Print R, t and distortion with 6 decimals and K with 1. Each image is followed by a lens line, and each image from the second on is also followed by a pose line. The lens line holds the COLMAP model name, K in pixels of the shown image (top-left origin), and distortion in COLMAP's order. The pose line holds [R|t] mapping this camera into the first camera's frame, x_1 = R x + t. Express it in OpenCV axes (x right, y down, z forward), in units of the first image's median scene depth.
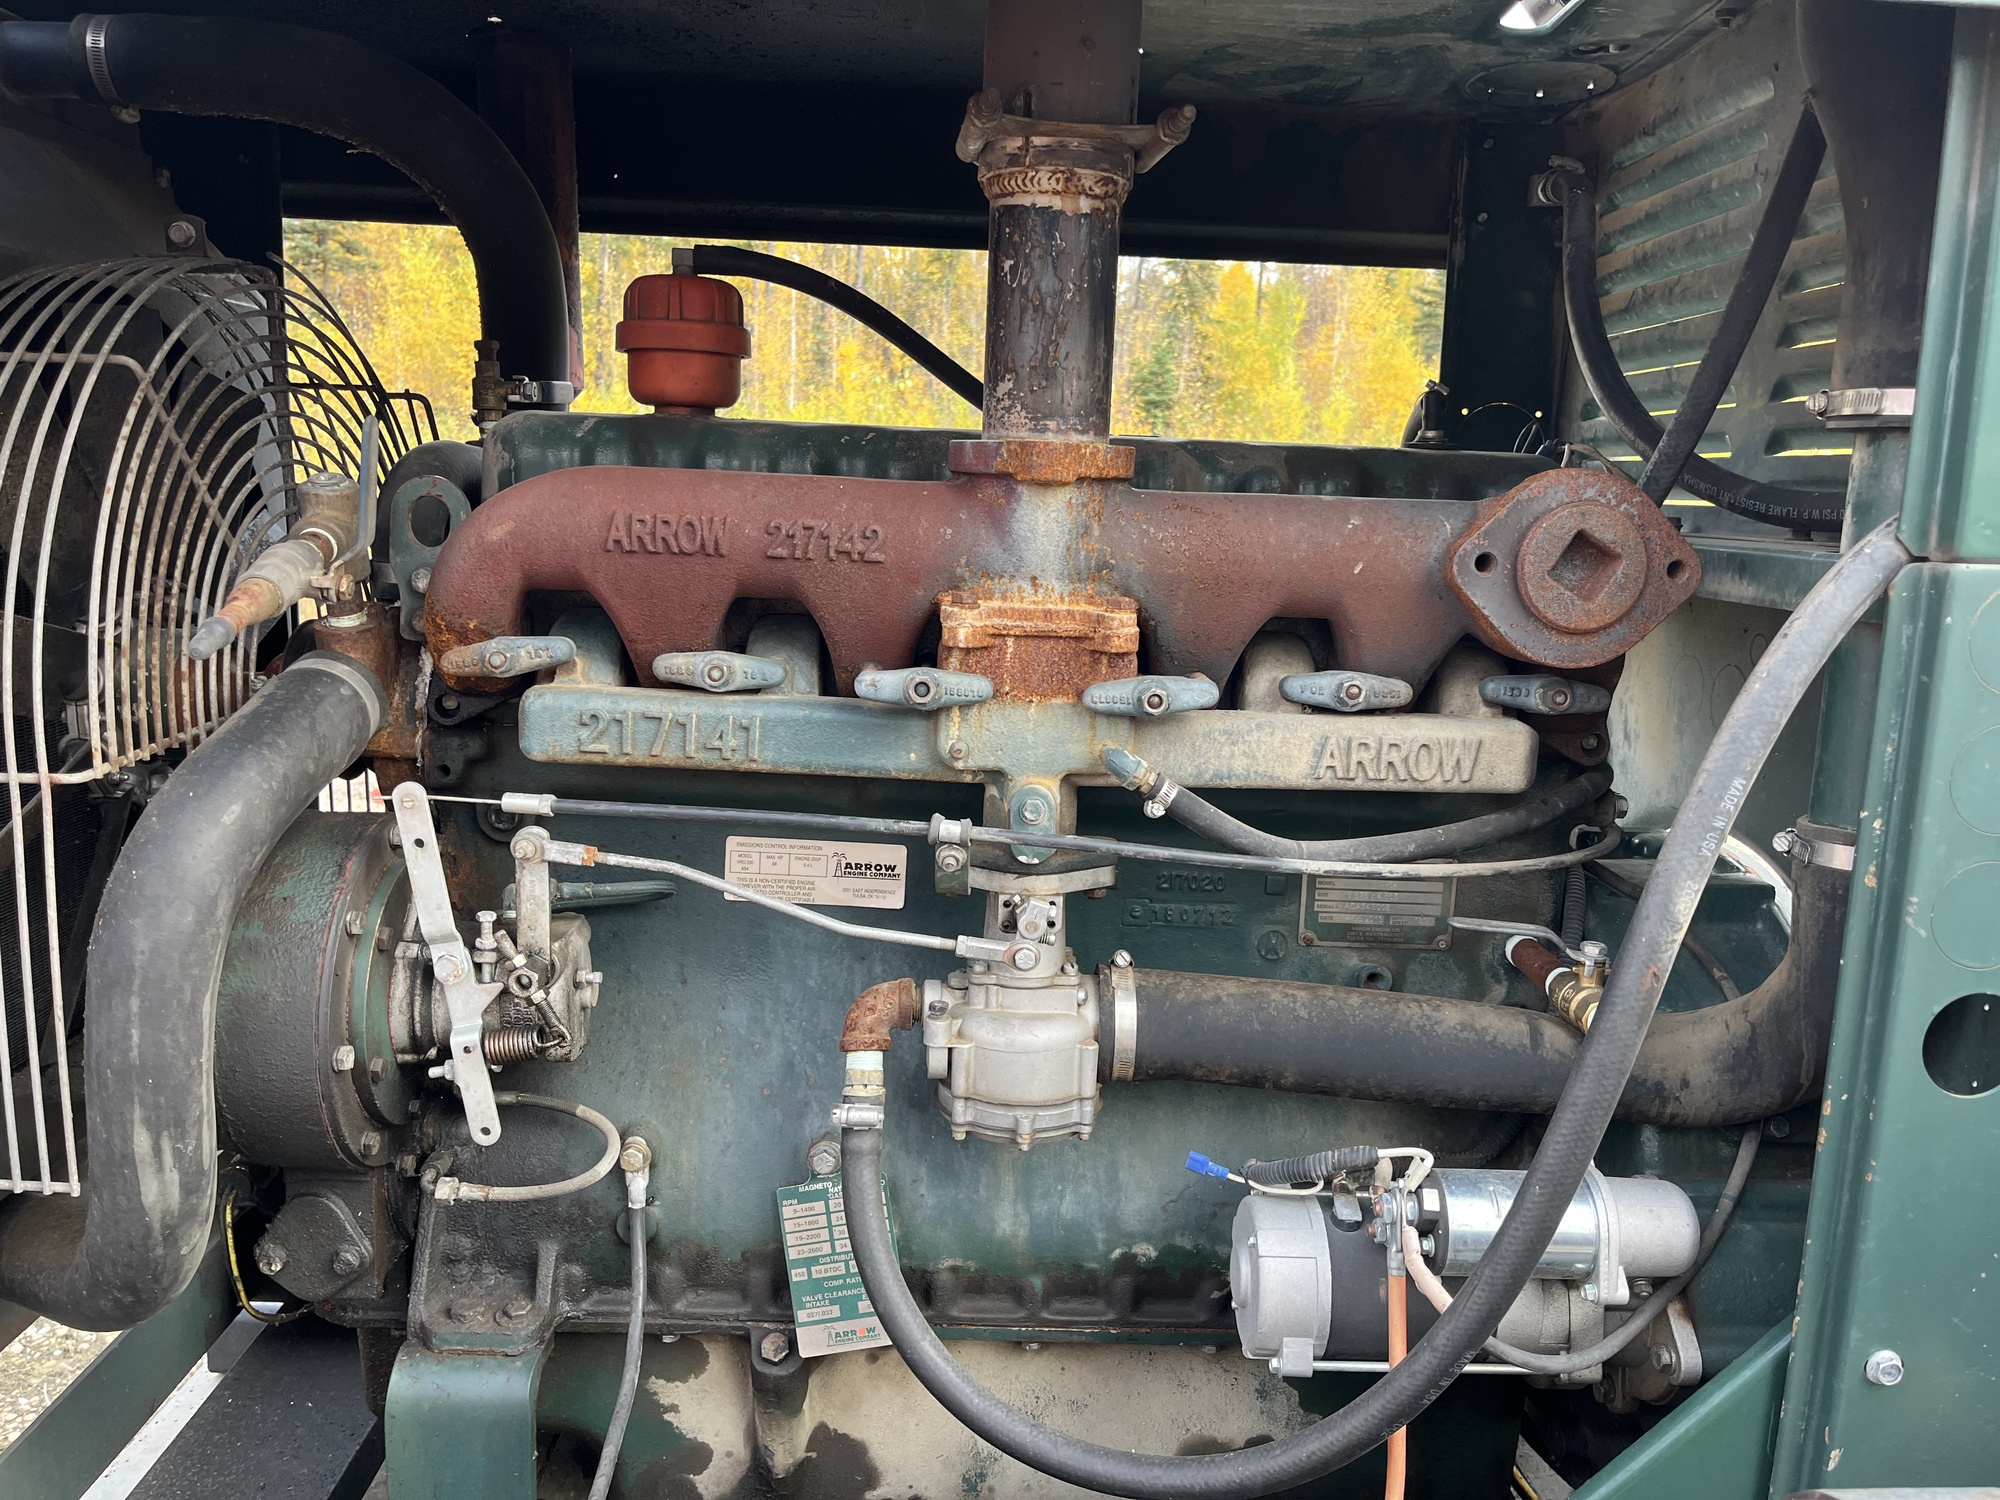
lens RADIAL K [[1539.6, 0, 1014.8], [0, 1539.6, 697.4], [0, 0, 1]] dist [0.039551, -0.067472]
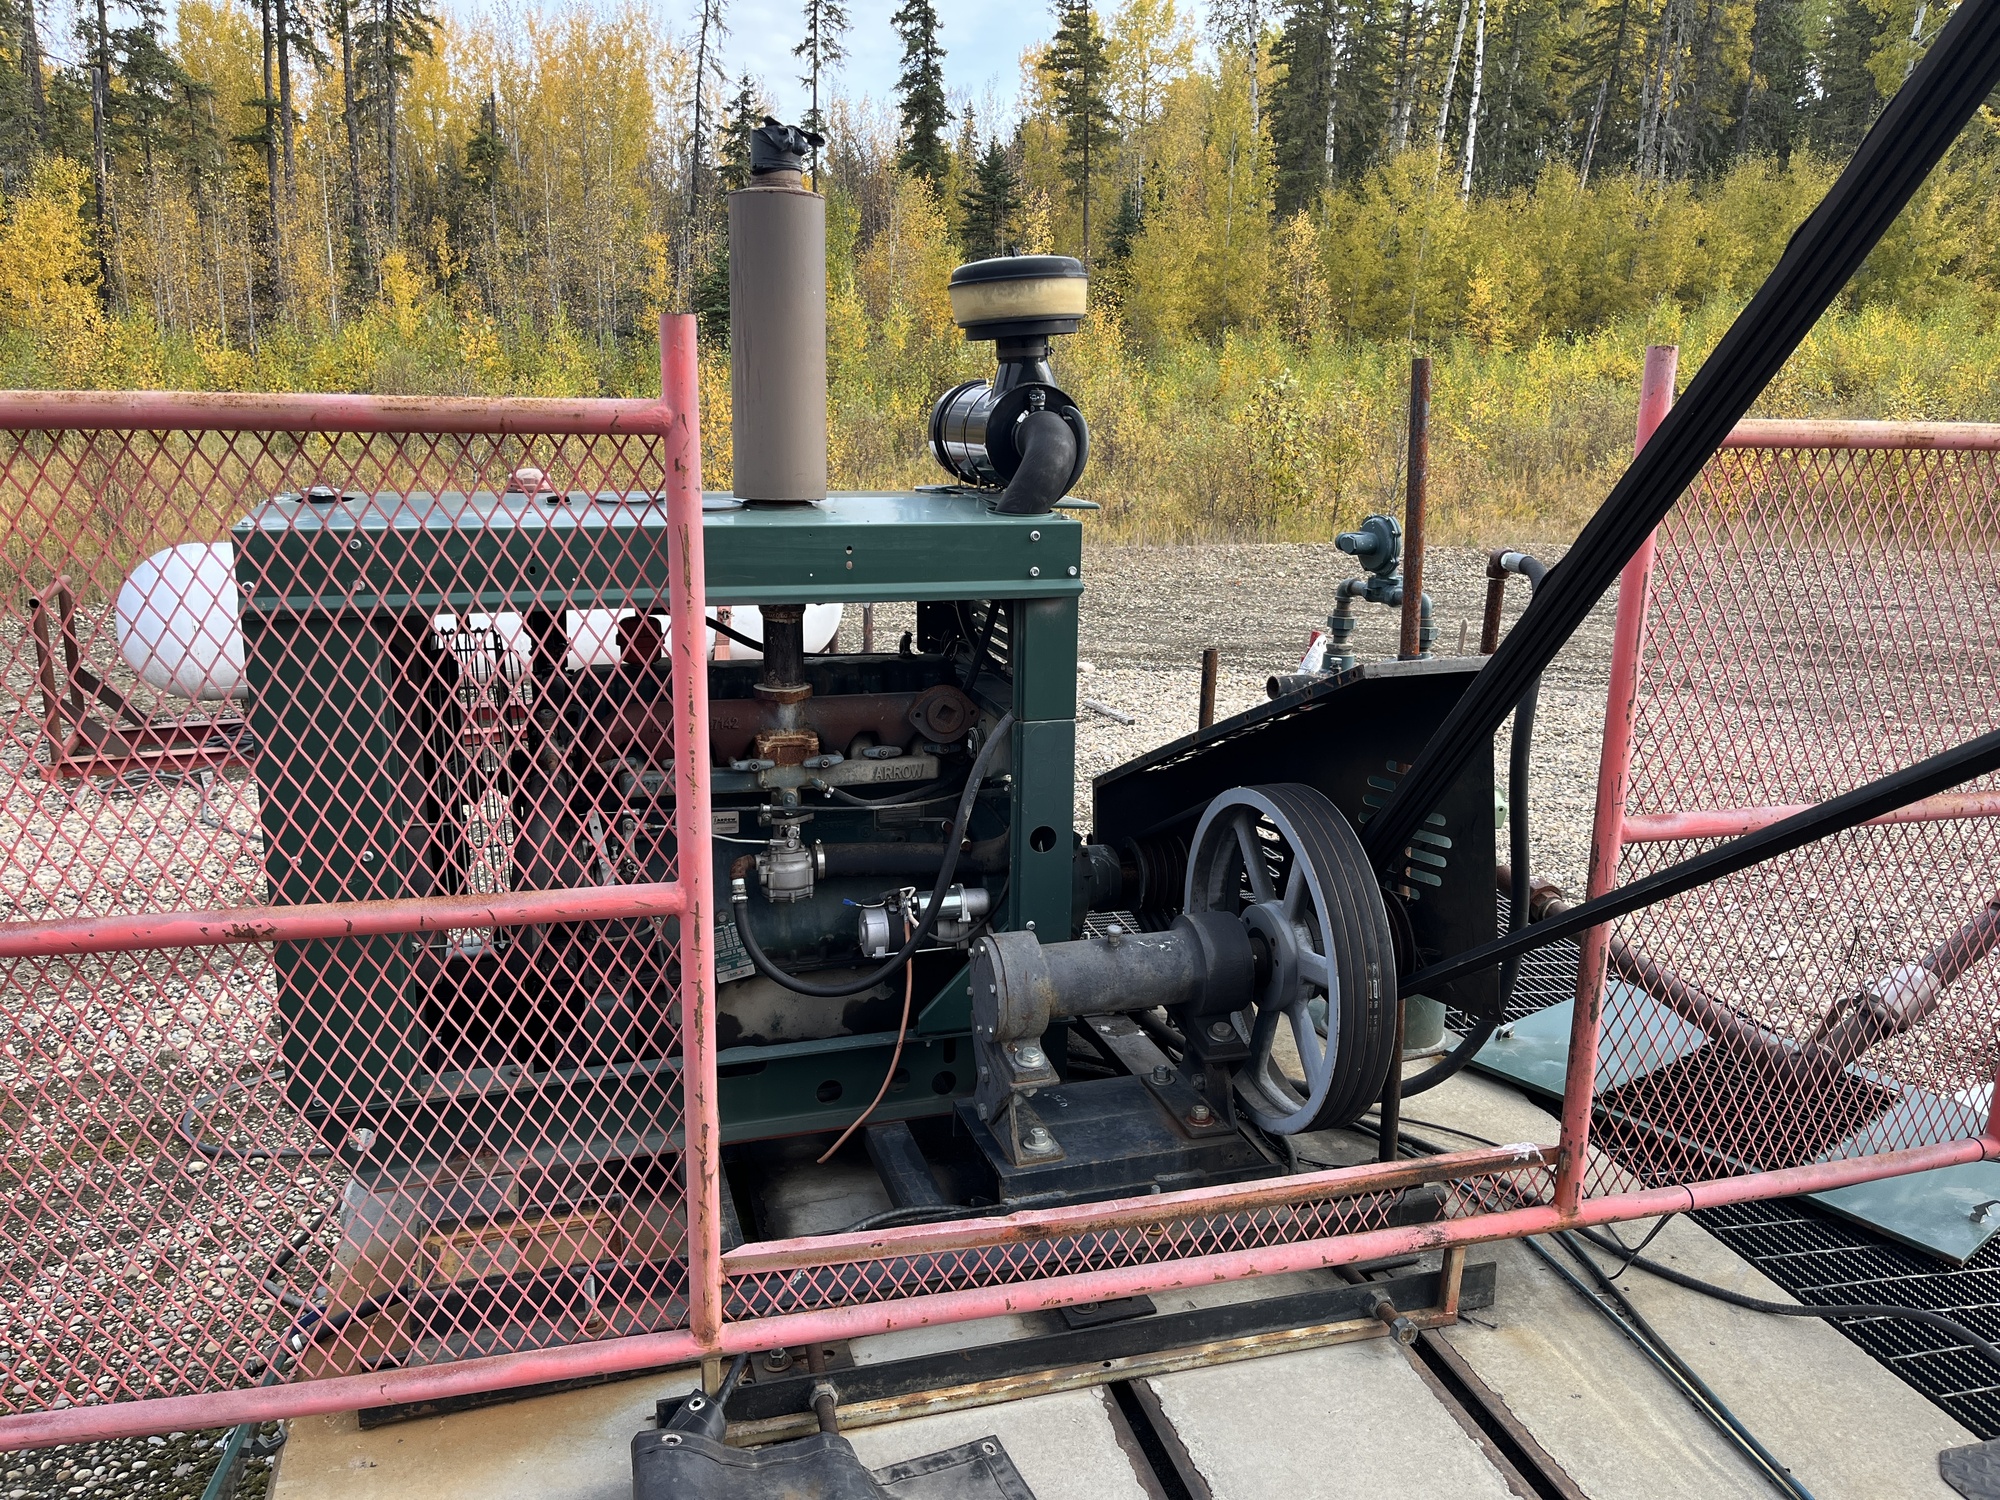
lens RADIAL K [[1539.6, 0, 1027.2], [0, 1539.6, 704.9], [0, 0, 1]] dist [0.039551, -0.067472]
pose [[0.960347, -0.082280, 0.266389, -0.347331], [0.061313, 0.994398, 0.086106, -0.364214], [-0.271981, -0.066359, 0.960012, -2.191633]]
